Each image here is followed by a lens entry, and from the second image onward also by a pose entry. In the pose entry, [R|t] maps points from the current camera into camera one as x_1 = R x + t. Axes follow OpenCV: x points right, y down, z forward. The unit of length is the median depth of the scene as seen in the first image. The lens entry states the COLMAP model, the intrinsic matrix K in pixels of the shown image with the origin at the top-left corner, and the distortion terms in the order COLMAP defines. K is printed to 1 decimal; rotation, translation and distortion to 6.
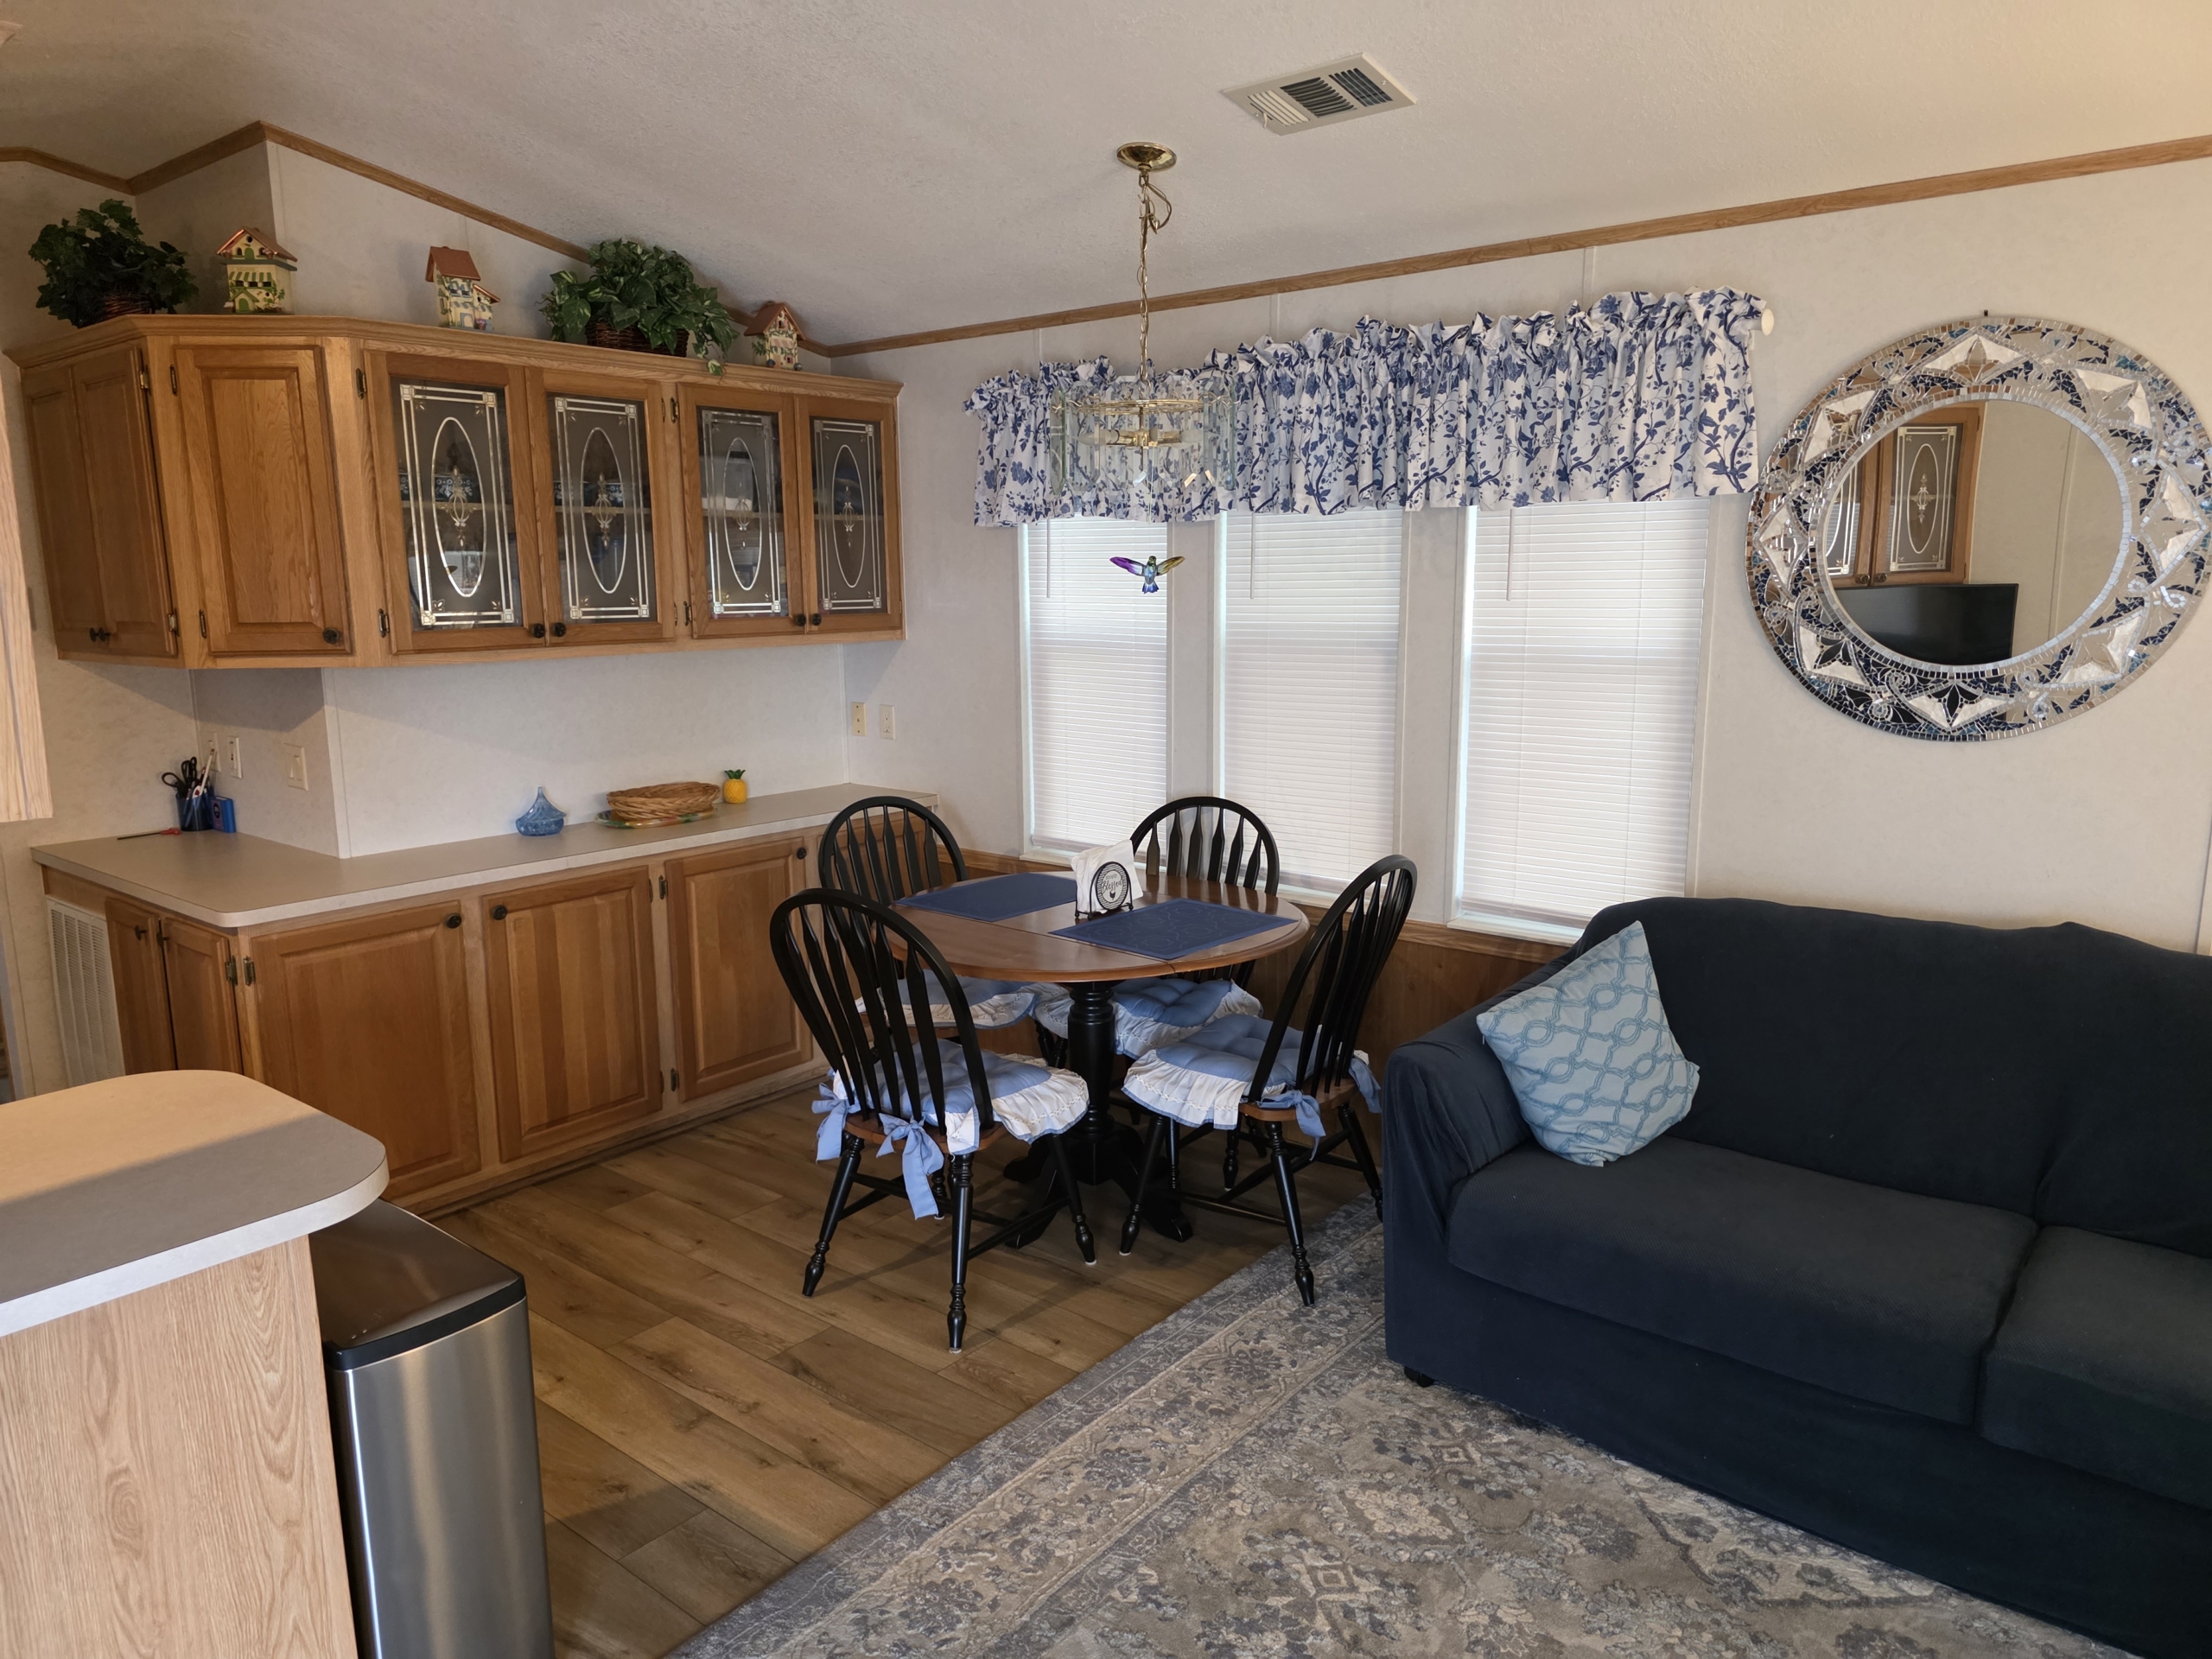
lens RADIAL K [[1482.2, 0, 1102.5], [0, 1482.2, 834.0], [0, 0, 1]] dist [0.053138, -0.048545]
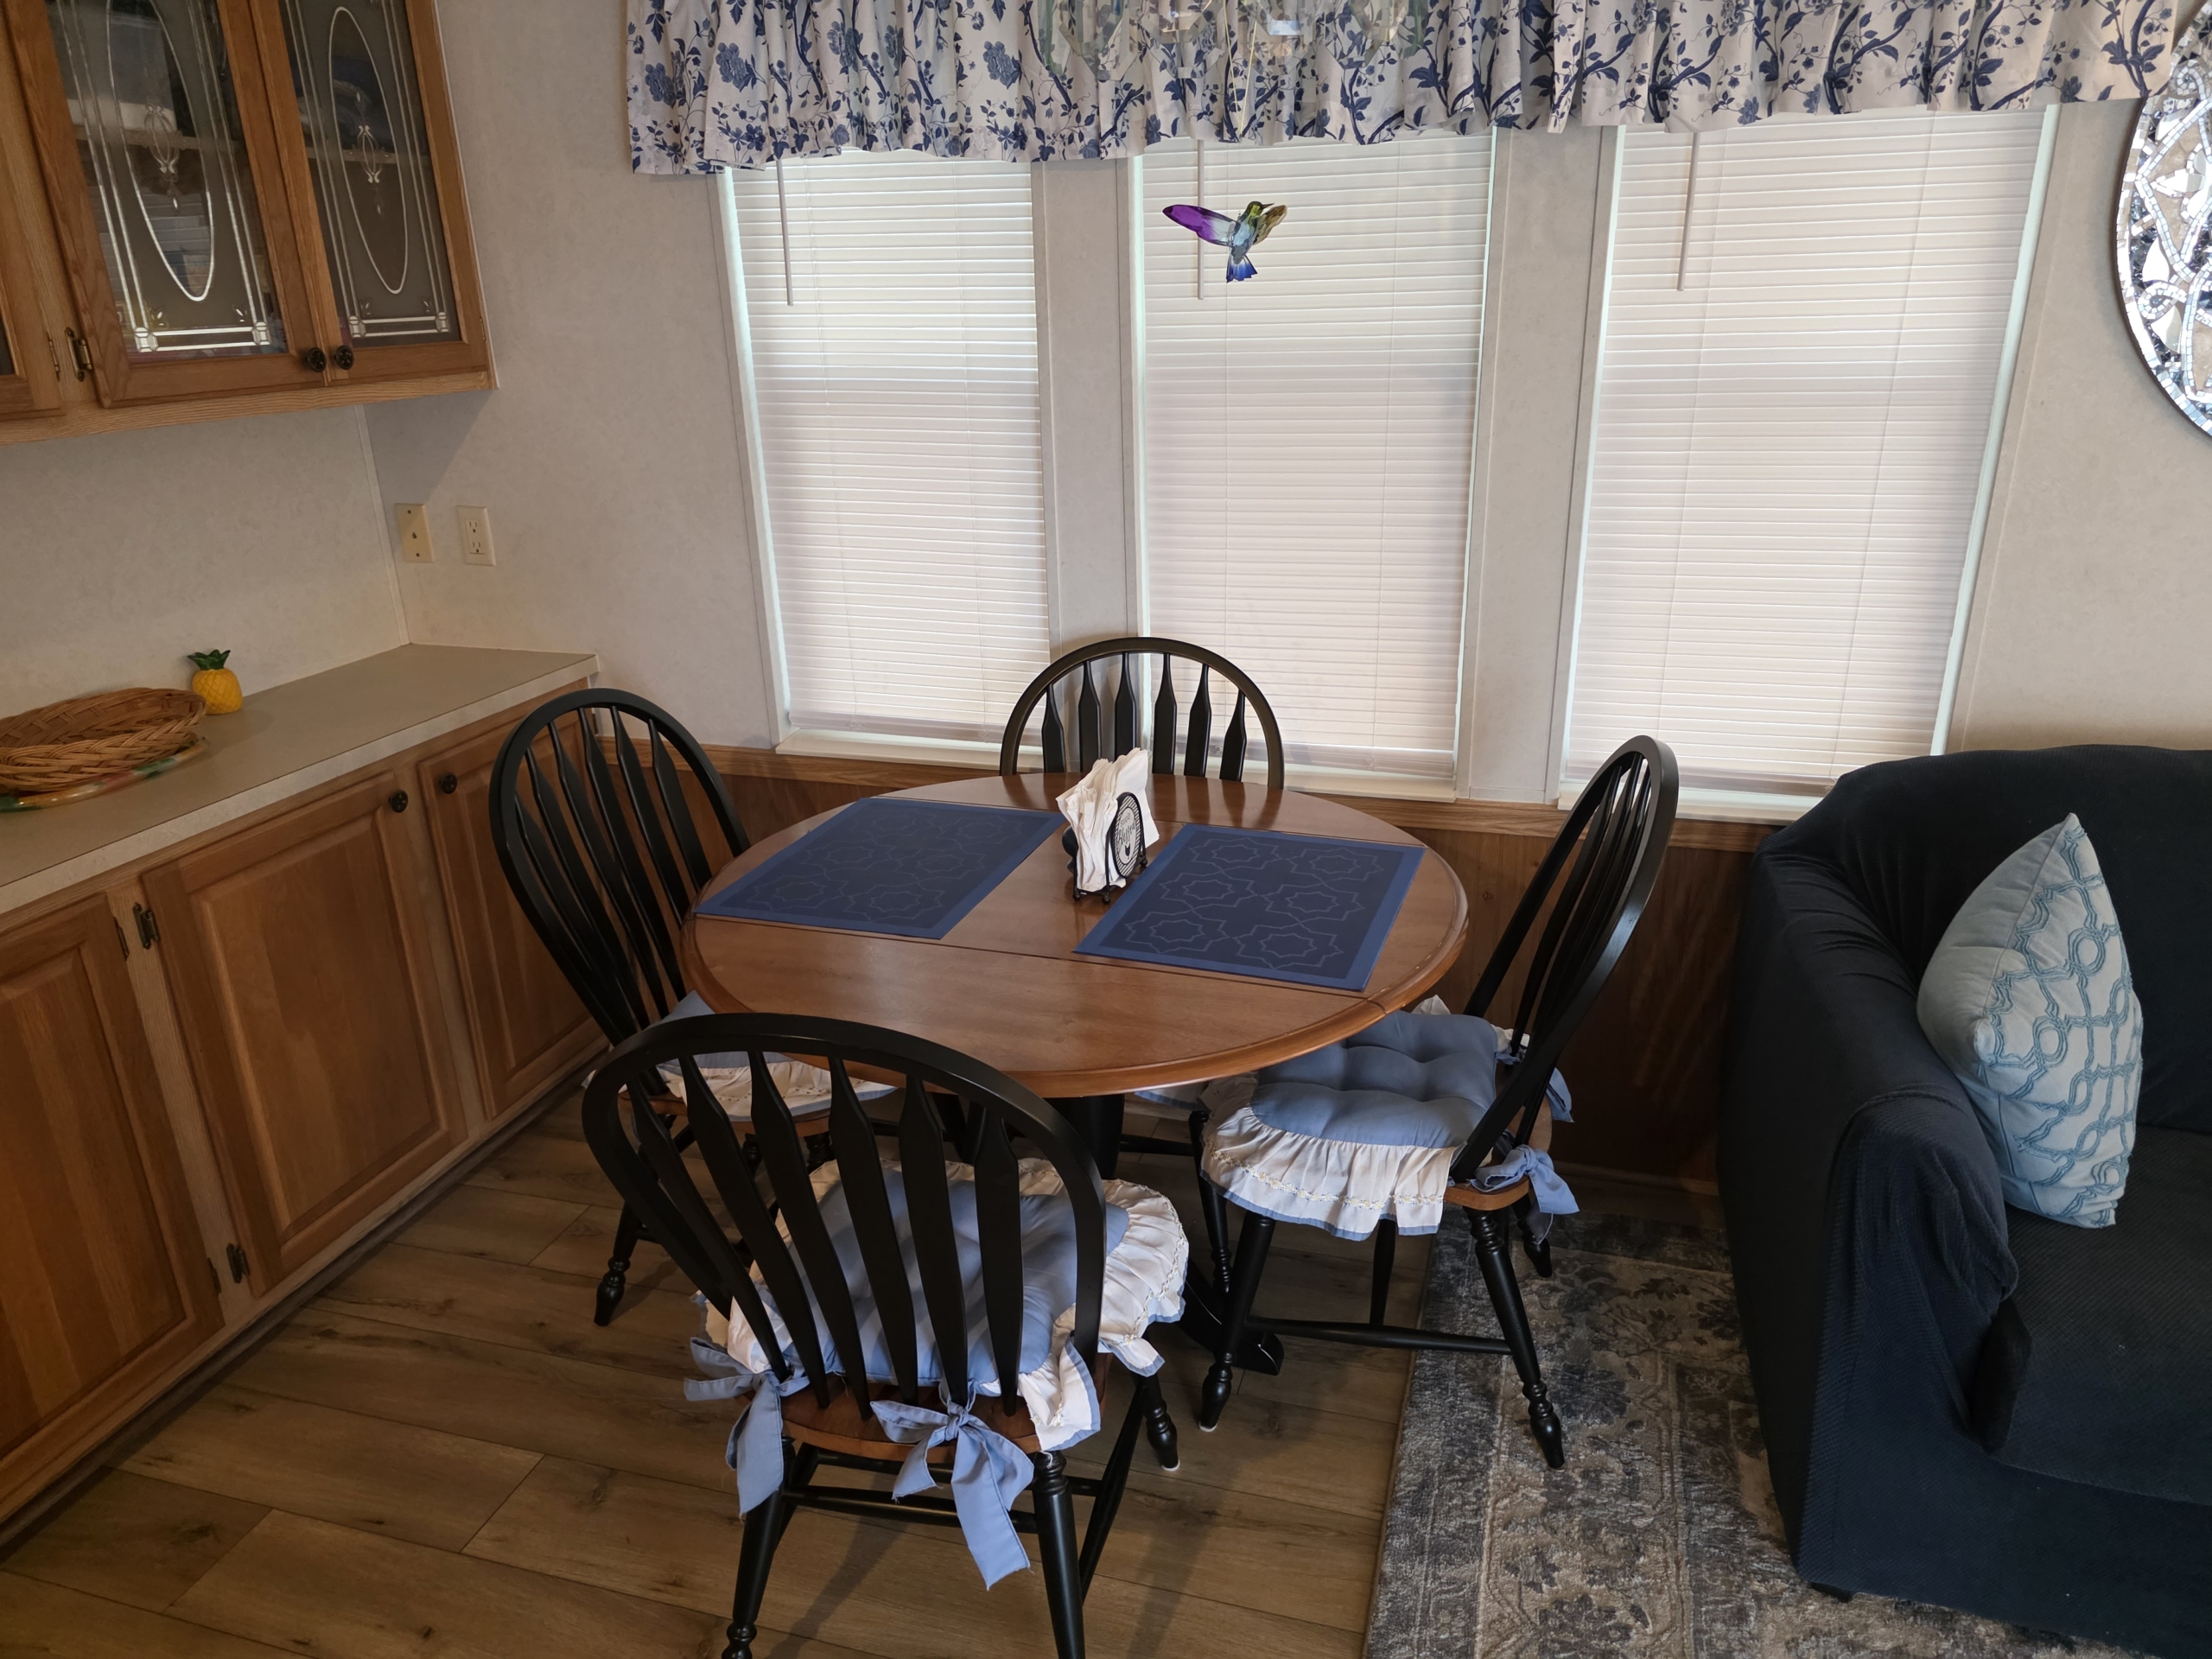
lens RADIAL K [[1482.2, 0, 1117.3], [0, 1482.2, 825.1], [0, 0, 1]] dist [0.053138, -0.048545]
pose [[0.918869, -0.147465, 0.365969, -0.206188], [0.082905, 0.978985, 0.186320, -0.075027], [-0.385754, -0.140863, 0.911785, 0.493702]]
